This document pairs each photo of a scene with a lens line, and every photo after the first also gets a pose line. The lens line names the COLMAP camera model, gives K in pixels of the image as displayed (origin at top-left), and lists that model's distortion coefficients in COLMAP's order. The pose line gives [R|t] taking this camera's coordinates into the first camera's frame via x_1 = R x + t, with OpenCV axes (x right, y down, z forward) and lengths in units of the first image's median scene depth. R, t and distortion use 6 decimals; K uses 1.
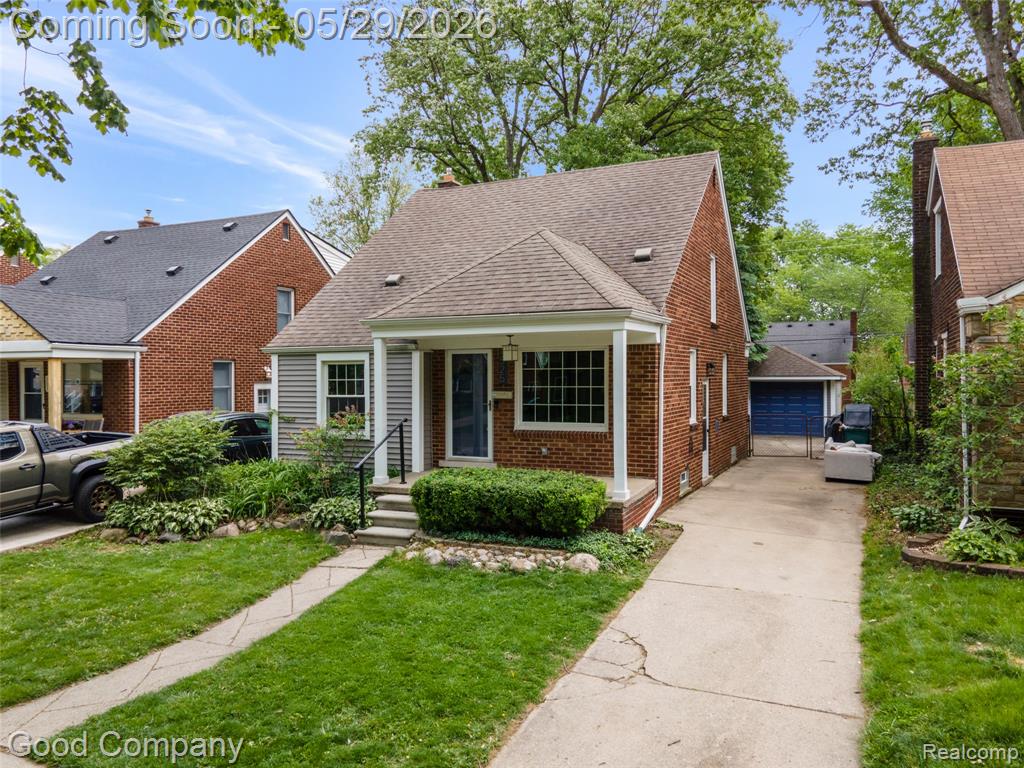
lens RADIAL K [[764.2, 0, 505.8], [0, 764.2, 385.4], [0, 0, 1]] dist [0.011082, 0.017037]
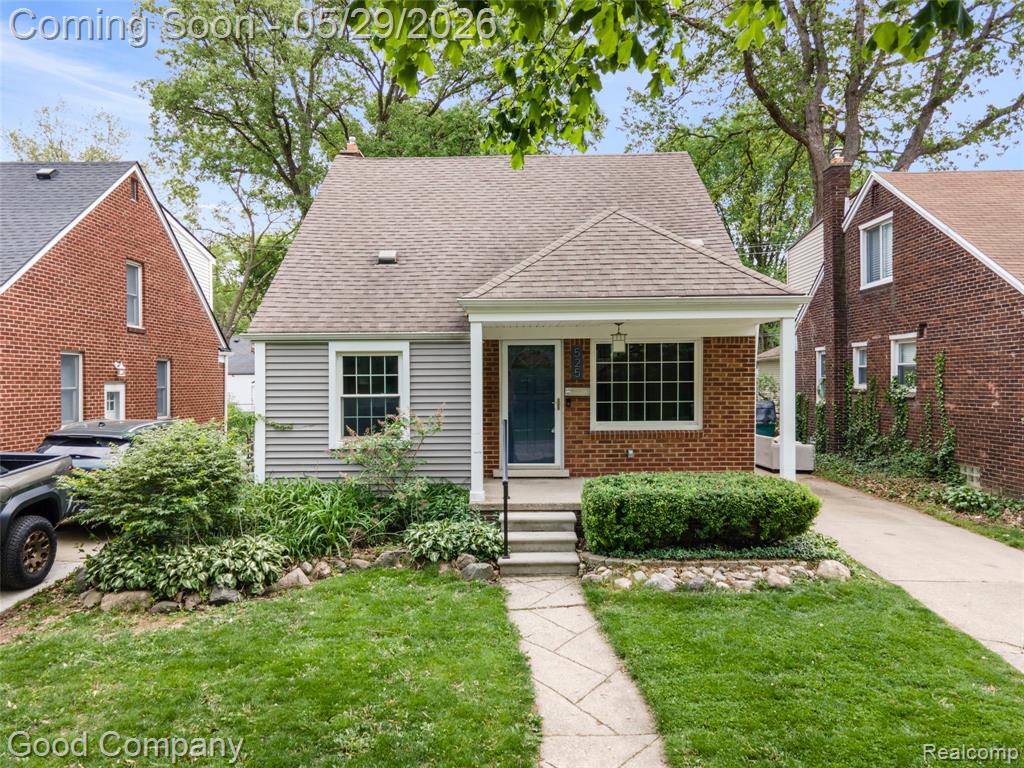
lens RADIAL K [[764.2, 0, 494.6], [0, 764.2, 385.4], [0, 0, 1]] dist [0.011082, 0.017037]
pose [[0.914090, -0.003230, 0.405498, -0.458477], [0.006787, 0.999950, -0.007335, 0.011127], [-0.405454, 0.009457, 0.914067, 0.235928]]
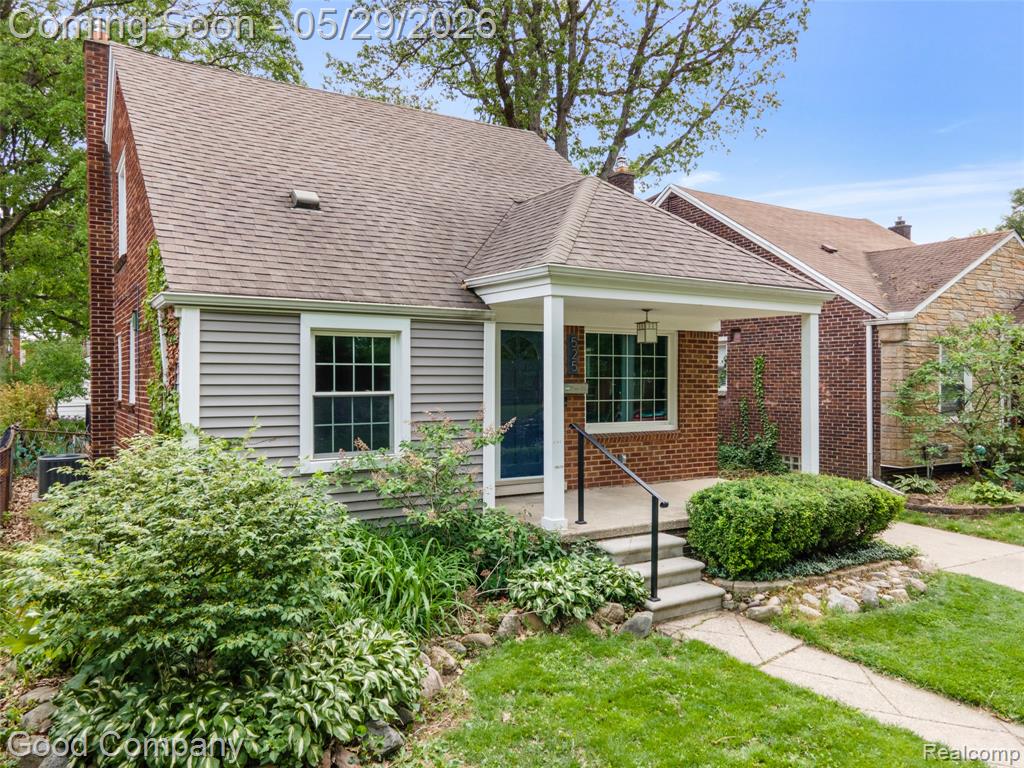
lens RADIAL K [[764.2, 0, 477.5], [0, 764.2, 399.0], [0, 0, 1]] dist [0.011082, 0.017037]
pose [[0.553474, -0.013997, 0.832749, -0.690035], [0.006039, 0.999900, 0.012793, 0.012535], [-0.832844, -0.002051, 0.553503, 0.678635]]
